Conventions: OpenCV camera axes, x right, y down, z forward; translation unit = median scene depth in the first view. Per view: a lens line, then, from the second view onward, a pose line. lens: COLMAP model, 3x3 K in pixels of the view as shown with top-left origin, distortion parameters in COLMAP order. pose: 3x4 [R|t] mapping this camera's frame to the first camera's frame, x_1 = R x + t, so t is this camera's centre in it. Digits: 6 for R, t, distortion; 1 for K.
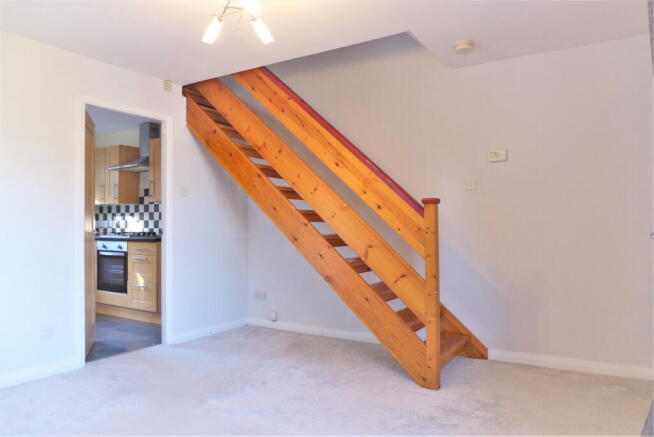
lens RADIAL K [[458.4, 0, 326.9], [0, 458.4, 218.2], [0, 0, 1]] dist [-0.051338, 0.012567]
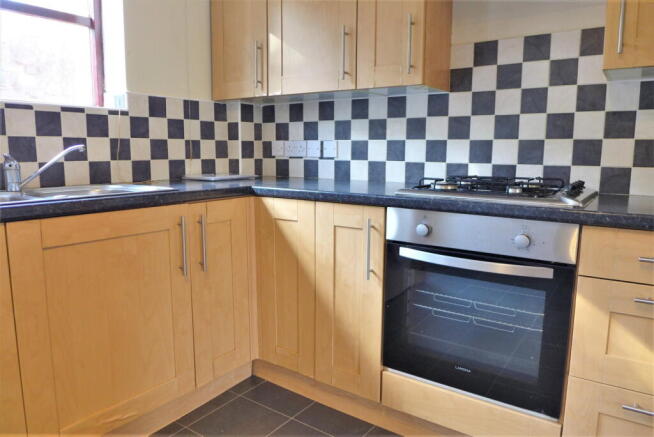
lens RADIAL K [[458.4, 0, 327.4], [0, 458.4, 218.7], [0, 0, 1]] dist [-0.051338, 0.012567]
pose [[0.999237, 0.006821, -0.038446, -0.515451], [-0.000282, 0.985860, 0.167573, 0.006211], [0.039045, -0.167435, 0.985110, 0.684269]]
